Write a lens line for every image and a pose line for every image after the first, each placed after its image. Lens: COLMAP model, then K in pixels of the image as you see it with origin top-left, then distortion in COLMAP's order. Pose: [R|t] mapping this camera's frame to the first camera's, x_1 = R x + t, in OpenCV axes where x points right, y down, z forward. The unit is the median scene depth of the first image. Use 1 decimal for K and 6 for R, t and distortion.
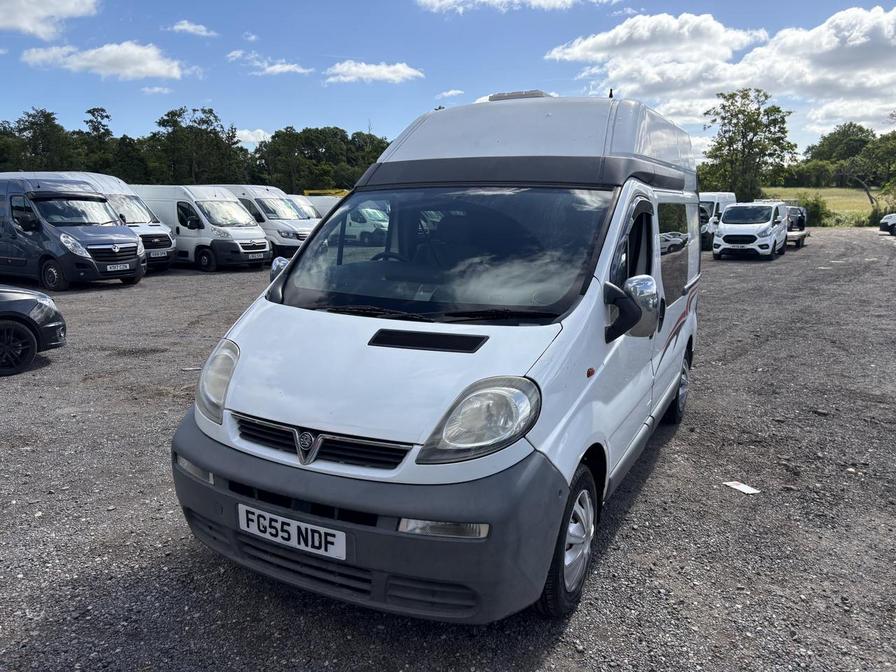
lens RADIAL K [[717.6, 0, 447.5], [0, 717.6, 342.0], [0, 0, 1]] dist [0.083113, -0.108384]
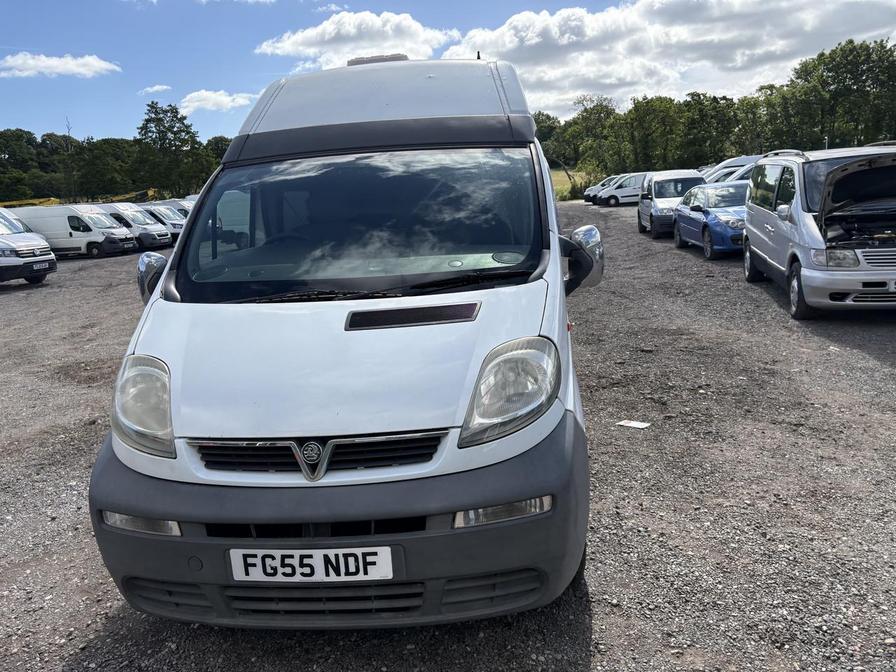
lens RADIAL K [[711.0, 0, 448.0], [0, 711.0, 336.0], [0, 0, 1]] dist [0.040747, -0.040498]
pose [[0.911076, -0.143564, 0.386431, -0.303655], [0.146504, 0.988965, 0.022007, 0.009031], [-0.385326, 0.036564, 0.922056, 0.158056]]
